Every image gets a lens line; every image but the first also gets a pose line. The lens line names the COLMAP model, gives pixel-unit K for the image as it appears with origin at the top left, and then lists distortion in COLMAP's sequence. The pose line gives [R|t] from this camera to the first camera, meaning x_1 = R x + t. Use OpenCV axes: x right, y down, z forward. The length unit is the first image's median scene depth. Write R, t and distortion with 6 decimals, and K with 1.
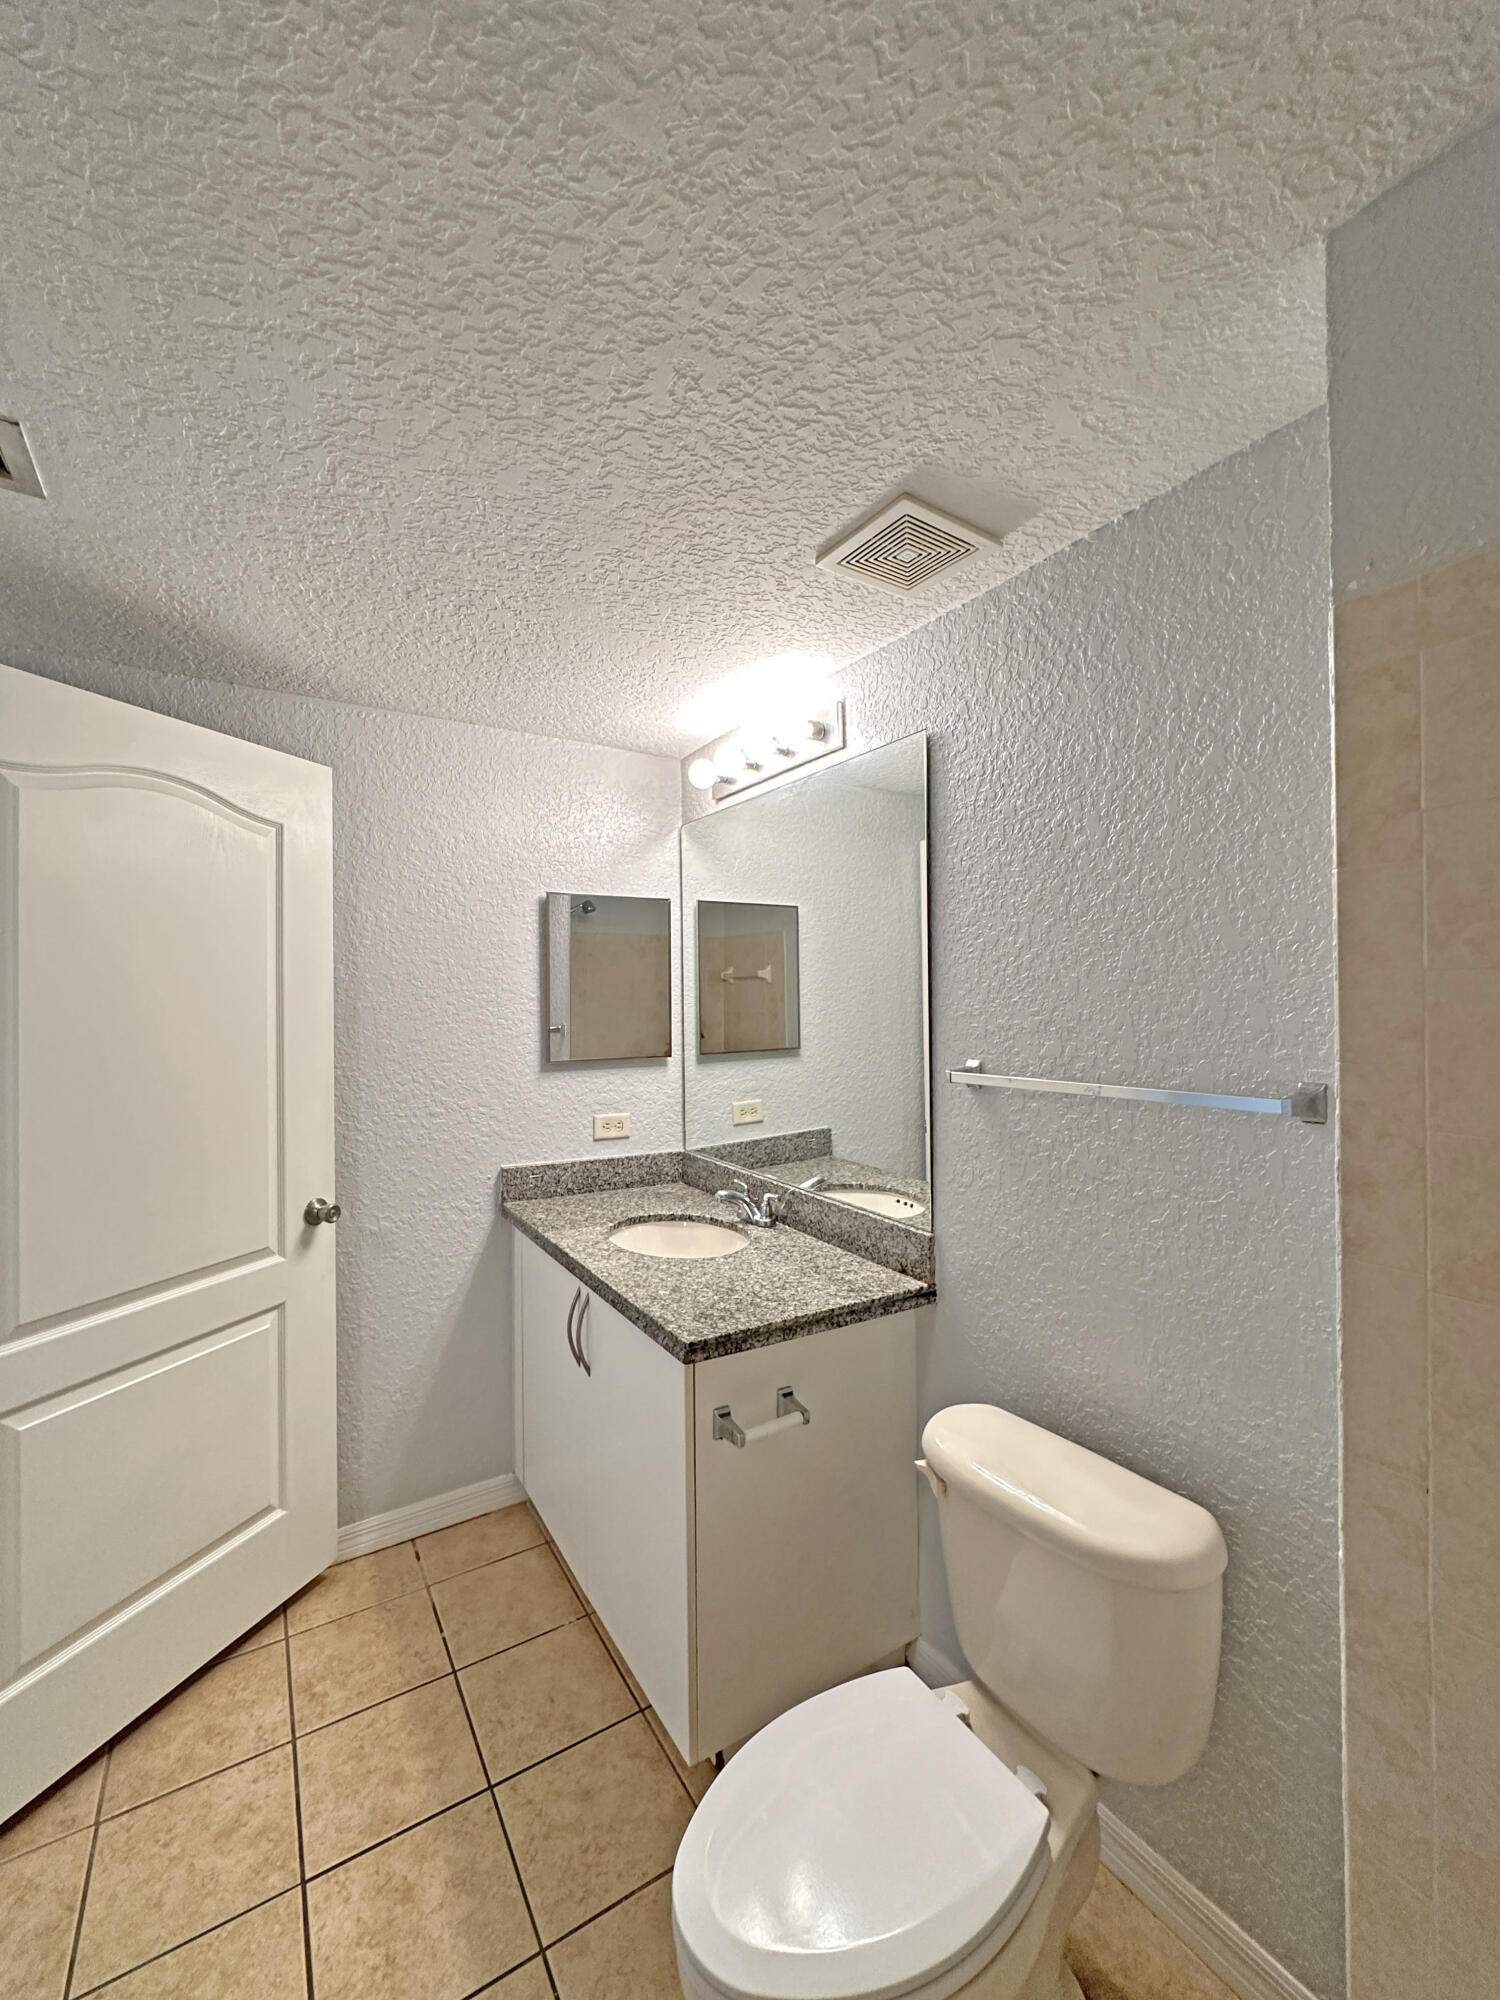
lens RADIAL K [[812.4, 0, 753.2], [0, 812.4, 989.3], [0, 0, 1]] dist [-0.001702, 0.000508]
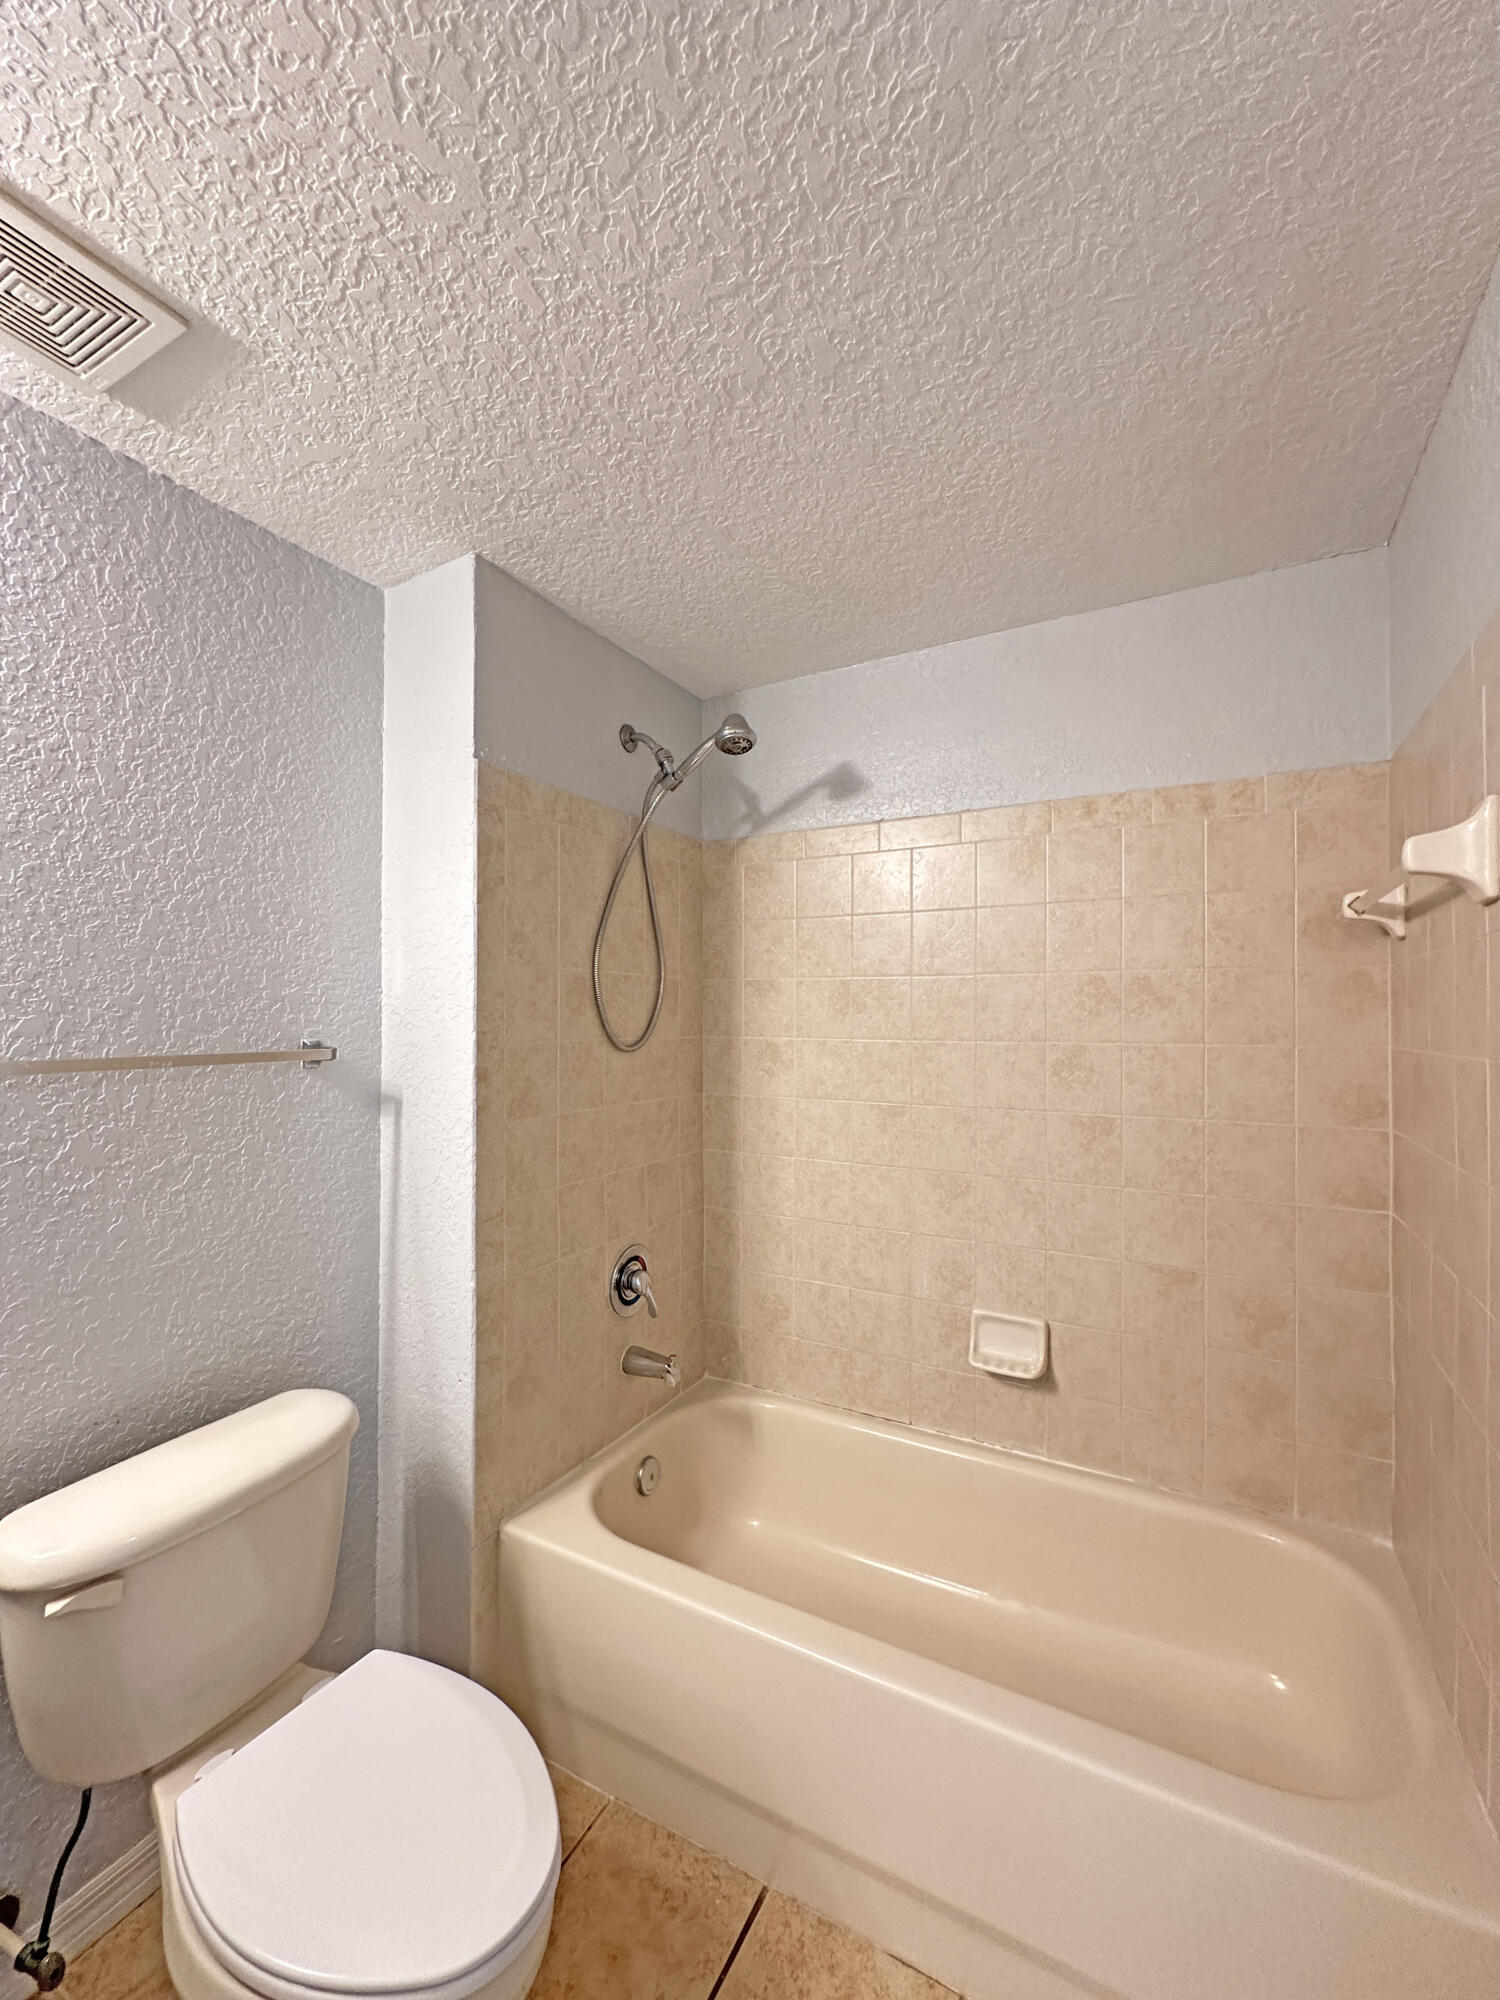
lens RADIAL K [[796.6, 0, 750.0], [0, 796.6, 1000.0], [0, 0, 1]] dist [-0.002611, 0.000749]
pose [[-0.475742, 0.031539, 0.879019, -0.809679], [-0.006696, 0.999198, -0.039475, 0.093822], [-0.879559, -0.024665, -0.475150, 0.939060]]
